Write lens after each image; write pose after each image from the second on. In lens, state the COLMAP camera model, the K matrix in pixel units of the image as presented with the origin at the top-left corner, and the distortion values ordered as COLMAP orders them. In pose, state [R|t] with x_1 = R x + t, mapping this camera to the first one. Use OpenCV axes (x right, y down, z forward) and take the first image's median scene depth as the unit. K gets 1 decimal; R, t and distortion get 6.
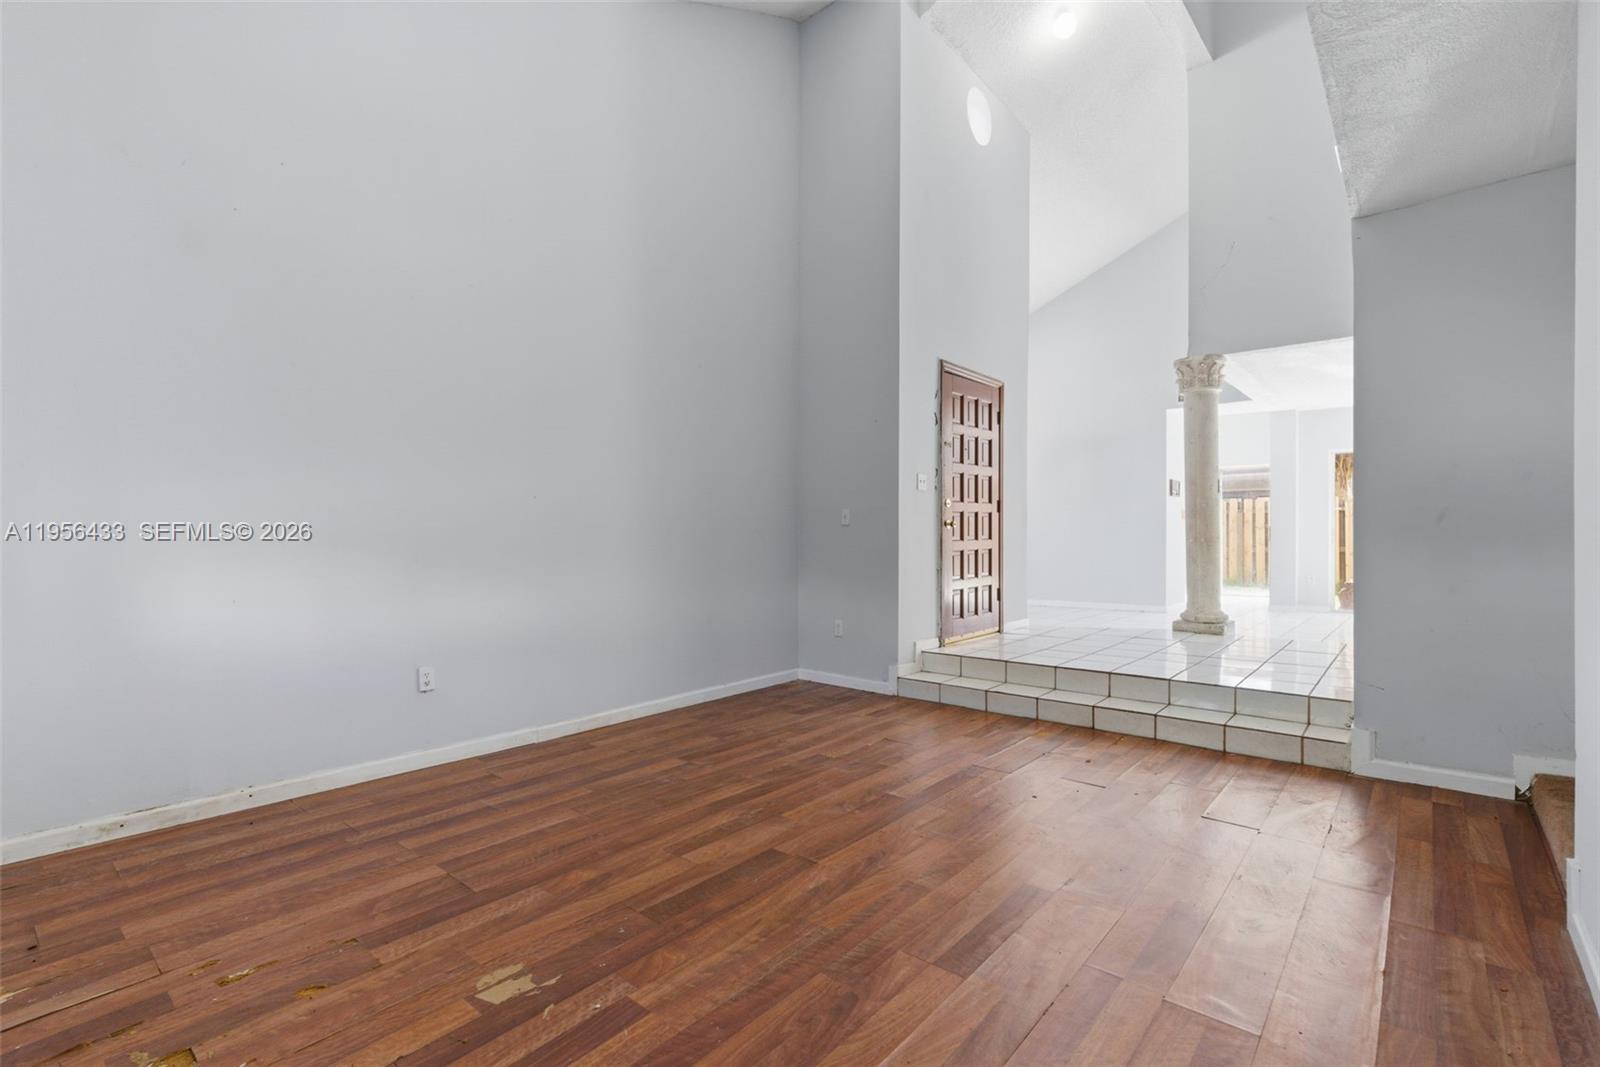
lens RADIAL K [[731.1, 0, 798.2], [0, 731.1, 532.8], [0, 0, 1]] dist [0.004426, -0.002170]
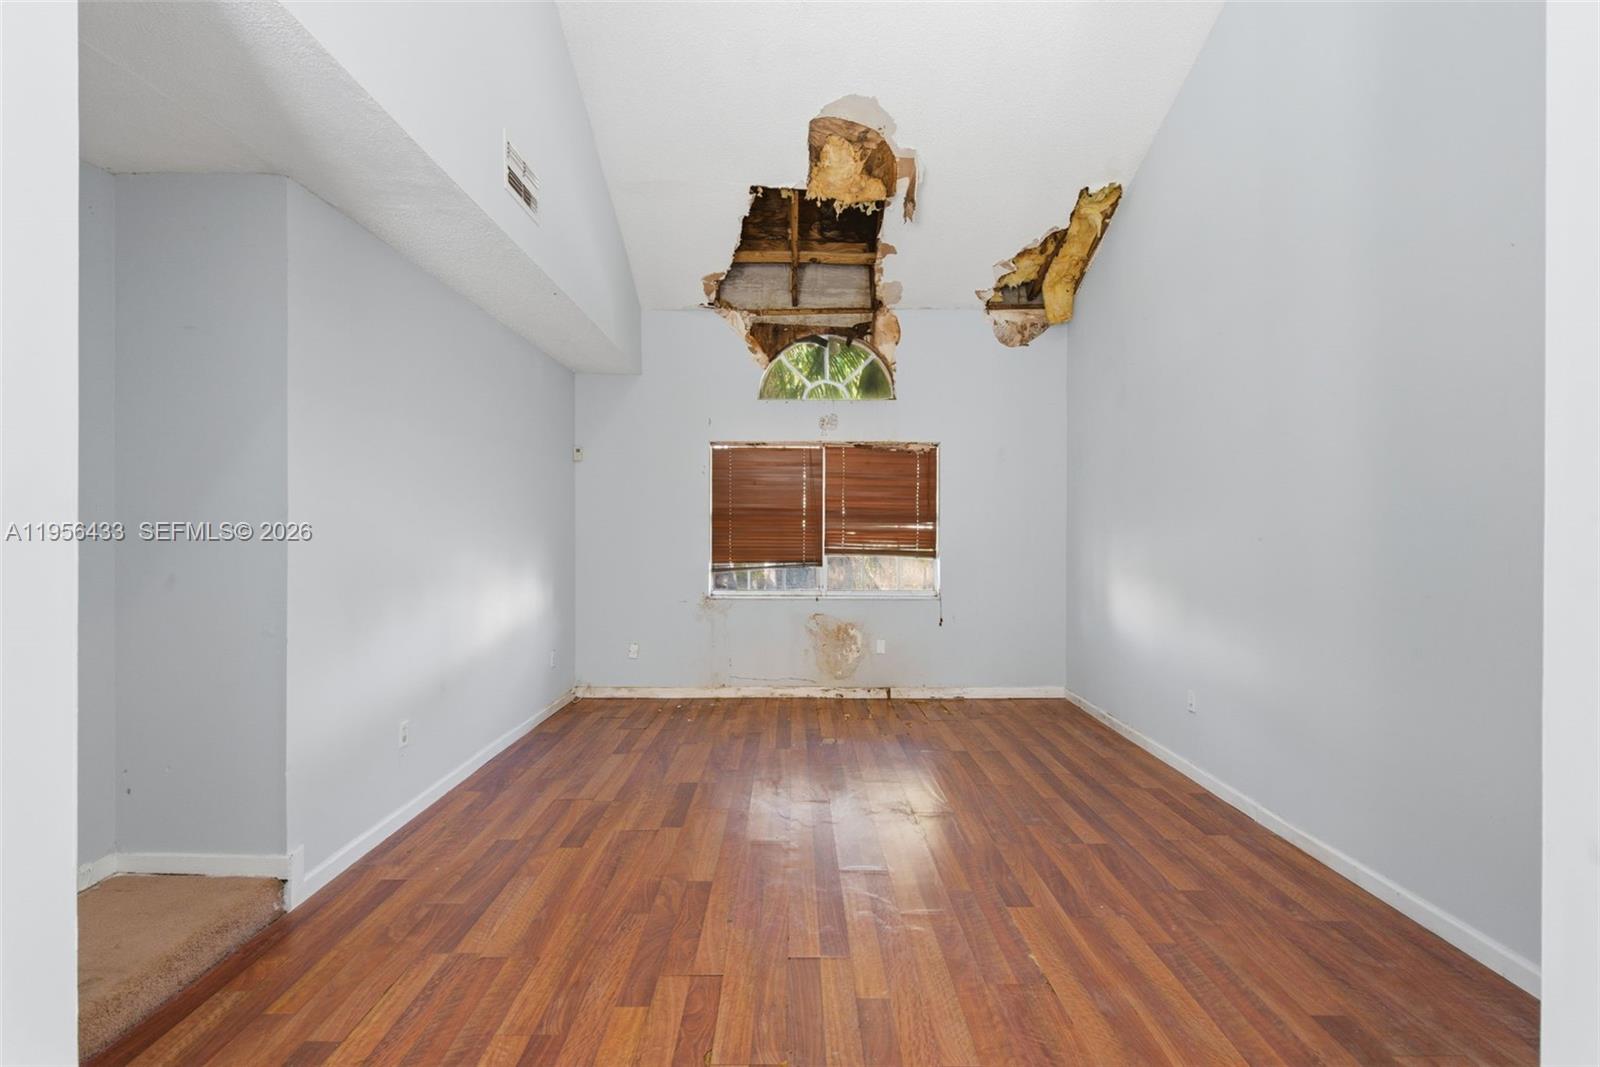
lens RADIAL K [[731.1, 0, 797.6], [0, 731.1, 532.0], [0, 0, 1]] dist [0.004426, -0.002170]
pose [[-0.757938, 0.003064, -0.652319, 0.700992], [0.000665, 0.999992, 0.003923, -0.068367], [0.652326, 0.002539, -0.757934, 1.463735]]
